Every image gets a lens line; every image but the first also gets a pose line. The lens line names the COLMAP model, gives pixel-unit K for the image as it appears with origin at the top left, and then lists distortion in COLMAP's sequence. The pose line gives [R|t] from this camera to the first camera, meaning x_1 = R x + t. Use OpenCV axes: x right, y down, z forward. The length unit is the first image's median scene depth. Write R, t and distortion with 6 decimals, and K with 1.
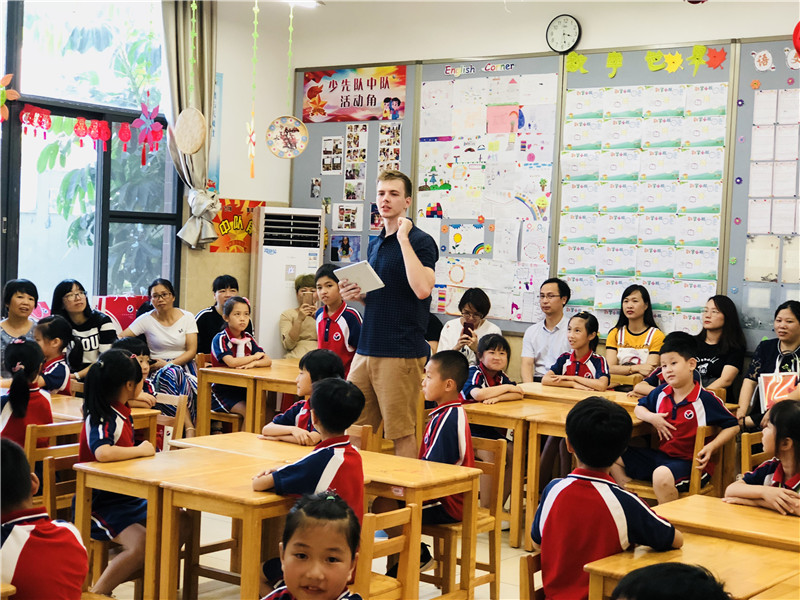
lens RADIAL K [[1303.0, 0, 414.5], [0, 1303.0, 301.6], [0, 0, 1]] dist [0.048873, 0.040726]
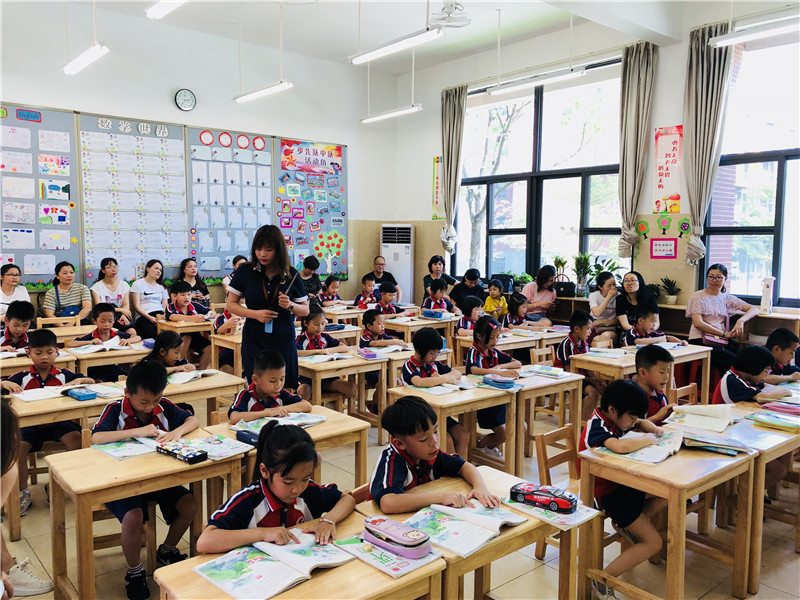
lens RADIAL K [[658.2, 0, 400.0], [0, 658.2, 300.0], [0, 0, 1]] dist [0.002531, 0.000750]
pose [[0.212498, -0.118652, 0.969931, -0.953359], [0.040528, 0.992817, 0.112573, -0.062173], [-0.976321, 0.015388, 0.215780, 0.706328]]
